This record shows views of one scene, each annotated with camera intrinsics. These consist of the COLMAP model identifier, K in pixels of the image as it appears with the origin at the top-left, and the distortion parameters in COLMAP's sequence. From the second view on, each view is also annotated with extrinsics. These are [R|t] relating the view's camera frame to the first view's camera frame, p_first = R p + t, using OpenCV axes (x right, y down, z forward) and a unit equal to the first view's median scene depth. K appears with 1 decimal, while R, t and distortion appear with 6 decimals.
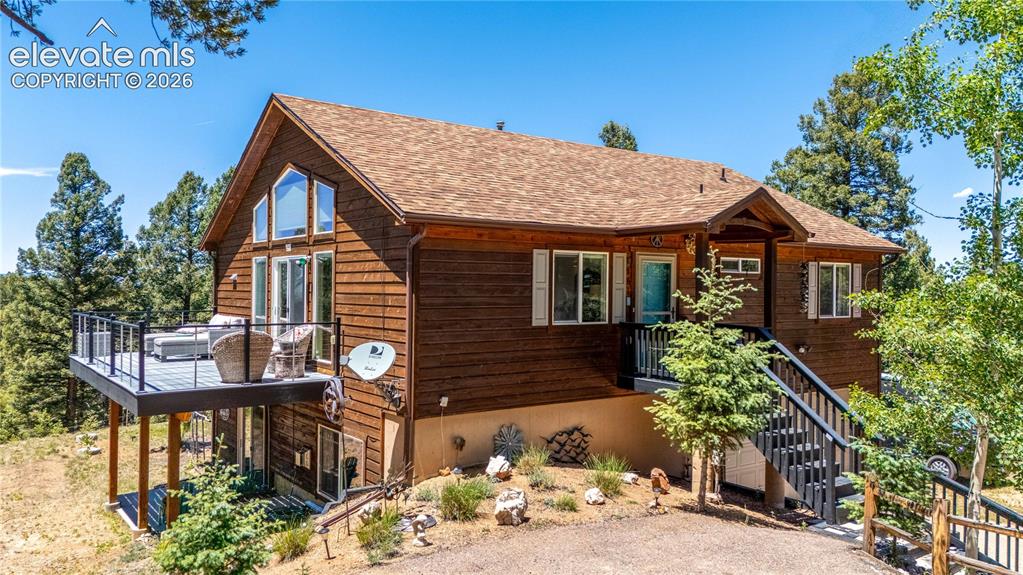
lens RADIAL K [[753.1, 0, 513.3], [0, 753.1, 289.0], [0, 0, 1]] dist [0.068860, -0.049806]
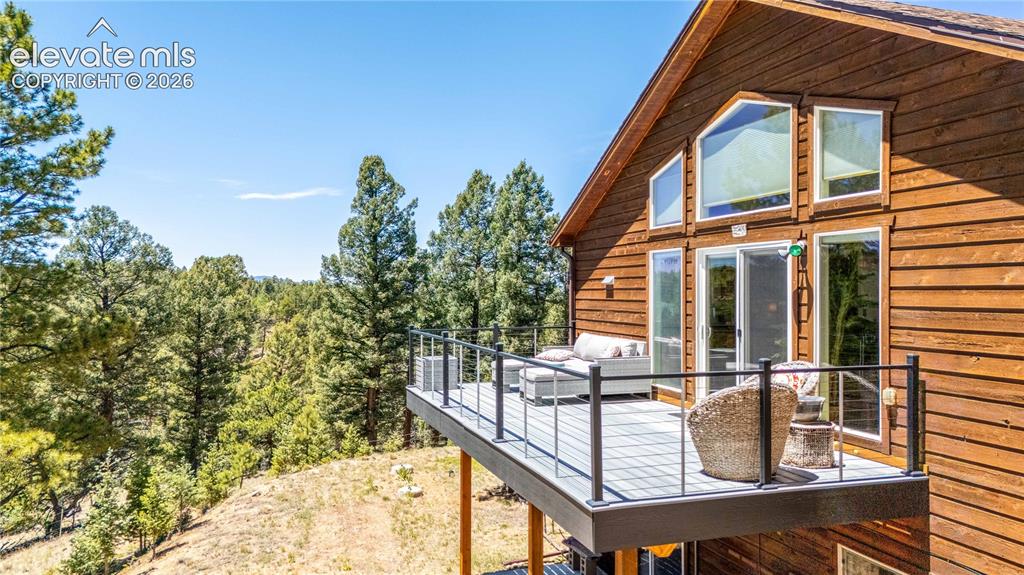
lens RADIAL K [[753.9, 0, 528.8], [0, 753.9, 290.4], [0, 0, 1]] dist [0.068860, -0.049806]
pose [[0.957637, -0.008447, -0.287855, -0.302272], [0.007780, 0.999964, -0.003459, -0.006123], [0.287874, 0.001073, 0.957668, 0.391674]]
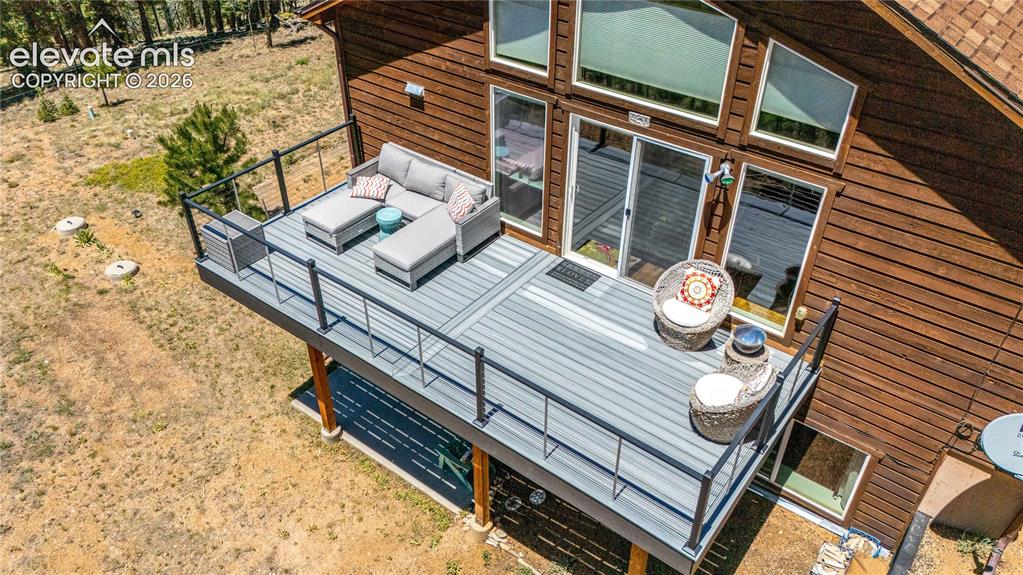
lens RADIAL K [[753.1, 0, 527.1], [0, 753.1, 290.6], [0, 0, 1]] dist [0.068860, -0.049806]
pose [[0.959663, -0.167876, 0.225531, -0.566071], [-0.001380, 0.799345, 0.600871, -0.316588], [-0.281149, -0.576945, 0.766871, 0.540387]]
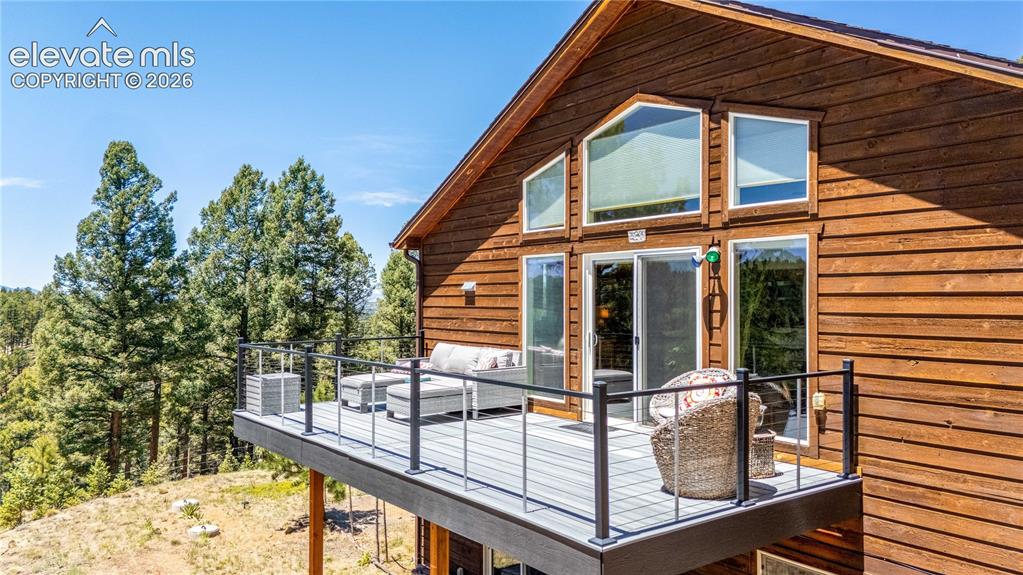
lens RADIAL K [[753.1, 0, 523.6], [0, 753.1, 290.2], [0, 0, 1]] dist [0.068860, -0.049806]
pose [[0.999660, -0.009927, 0.024101, -0.427595], [0.010150, 0.999906, -0.009179, -0.007795], [-0.024007, 0.009420, 0.999667, 0.435998]]
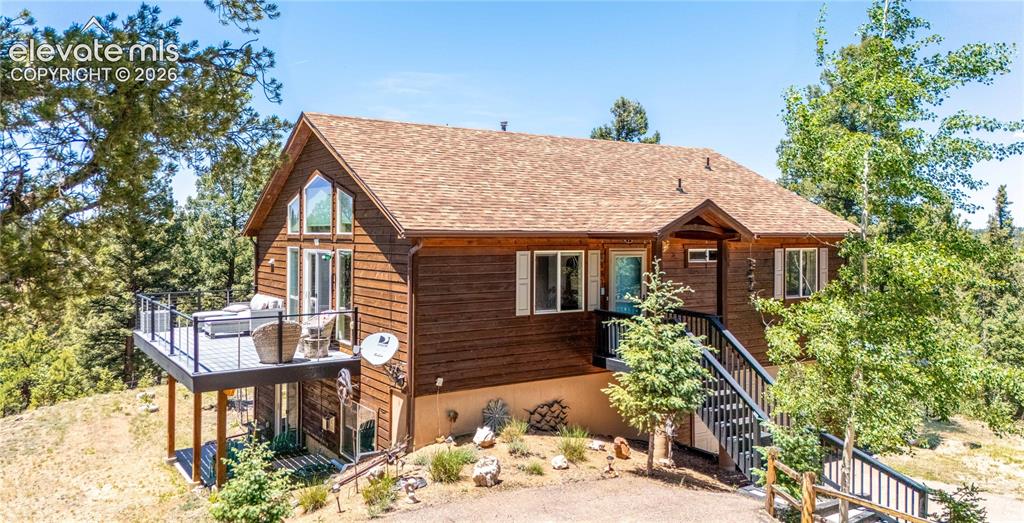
lens RADIAL K [[752.7, 0, 512.4], [0, 752.7, 236.0], [0, 0, 1]] dist [0.060147, -0.031874]
pose [[0.998712, -0.004802, -0.050509, 0.069021], [0.004786, 0.999988, -0.000432, -0.066193], [0.050510, 0.000190, 0.998724, -0.161636]]
